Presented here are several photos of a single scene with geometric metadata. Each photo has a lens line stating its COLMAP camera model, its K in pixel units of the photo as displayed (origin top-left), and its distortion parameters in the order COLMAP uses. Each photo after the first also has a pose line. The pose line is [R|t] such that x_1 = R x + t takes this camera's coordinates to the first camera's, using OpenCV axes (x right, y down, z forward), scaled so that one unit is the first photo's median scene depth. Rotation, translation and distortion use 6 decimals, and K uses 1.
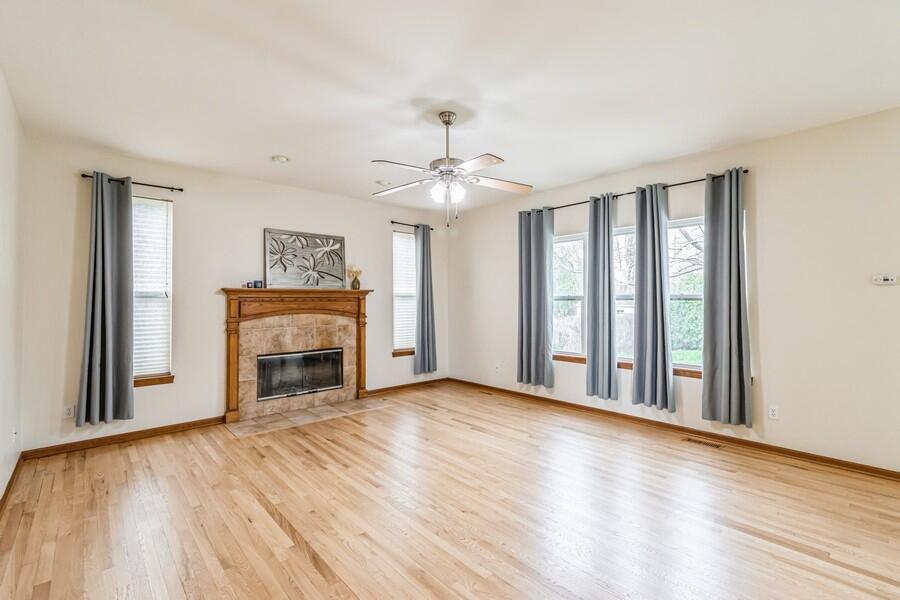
lens RADIAL K [[401.1, 0, 450.0], [0, 401.1, 297.6], [0, 0, 1]] dist [0.001905, 0.000123]
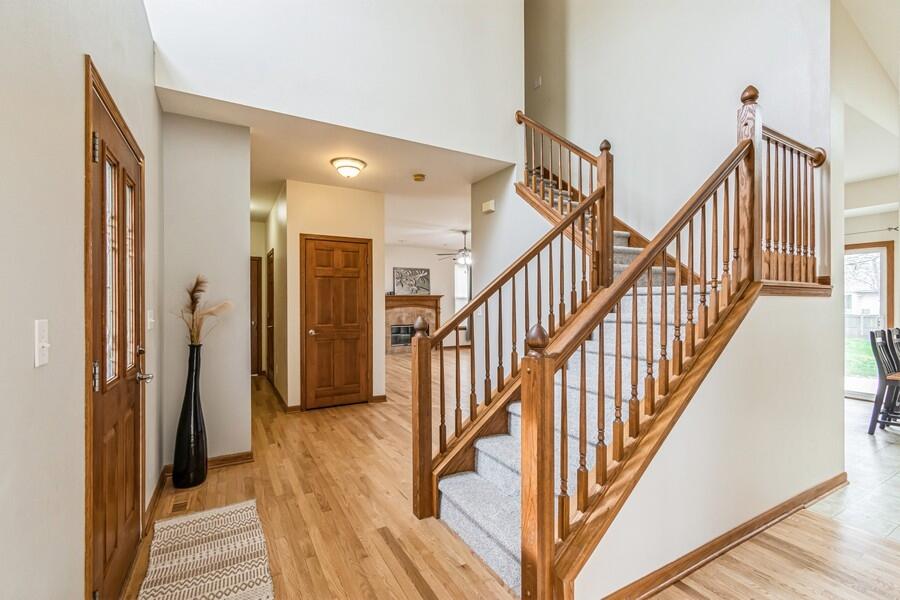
lens RADIAL K [[401.1, 0, 449.3], [0, 401.1, 300.5], [0, 0, 1]] dist [0.001905, 0.000123]
pose [[0.977290, 0.000800, -0.211903, 0.270182], [0.000807, 0.999972, 0.007499, -0.008590], [0.211902, -0.007500, 0.977262, -0.982300]]
